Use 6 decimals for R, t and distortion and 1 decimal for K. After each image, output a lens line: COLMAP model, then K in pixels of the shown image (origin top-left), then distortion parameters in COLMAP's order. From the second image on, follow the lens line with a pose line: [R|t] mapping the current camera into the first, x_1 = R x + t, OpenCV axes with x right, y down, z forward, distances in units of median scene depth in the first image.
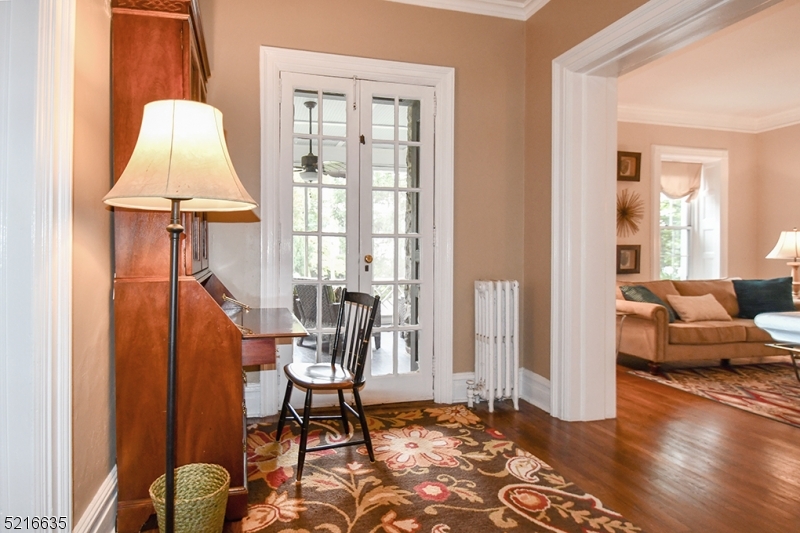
lens RADIAL K [[369.6, 0, 402.7], [0, 369.6, 253.0], [0, 0, 1]] dist [-0.001812, -0.000244]
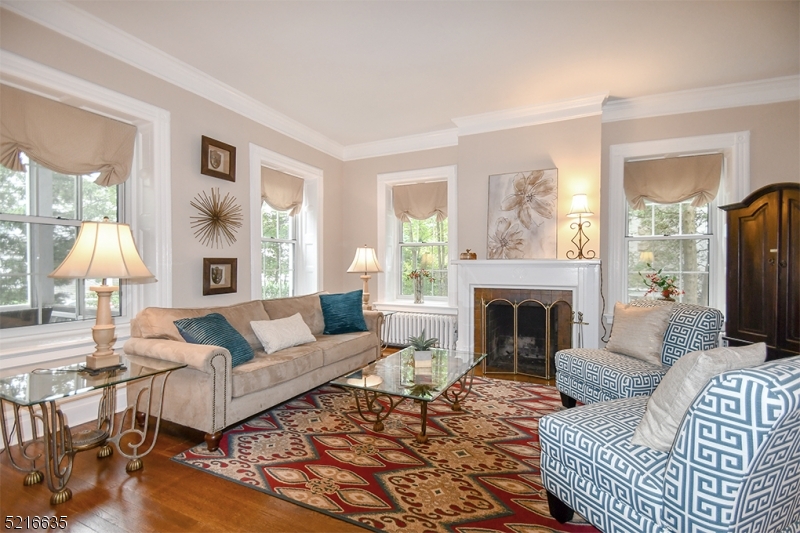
lens RADIAL K [[369.6, 0, 402.7], [0, 369.6, 253.0], [0, 0, 1]] dist [-0.001812, -0.000244]
pose [[0.622407, 0.022922, 0.782358, 0.236954], [0.002359, 0.999512, -0.031161, -0.007097], [-0.782690, 0.021240, 0.622049, 0.195321]]
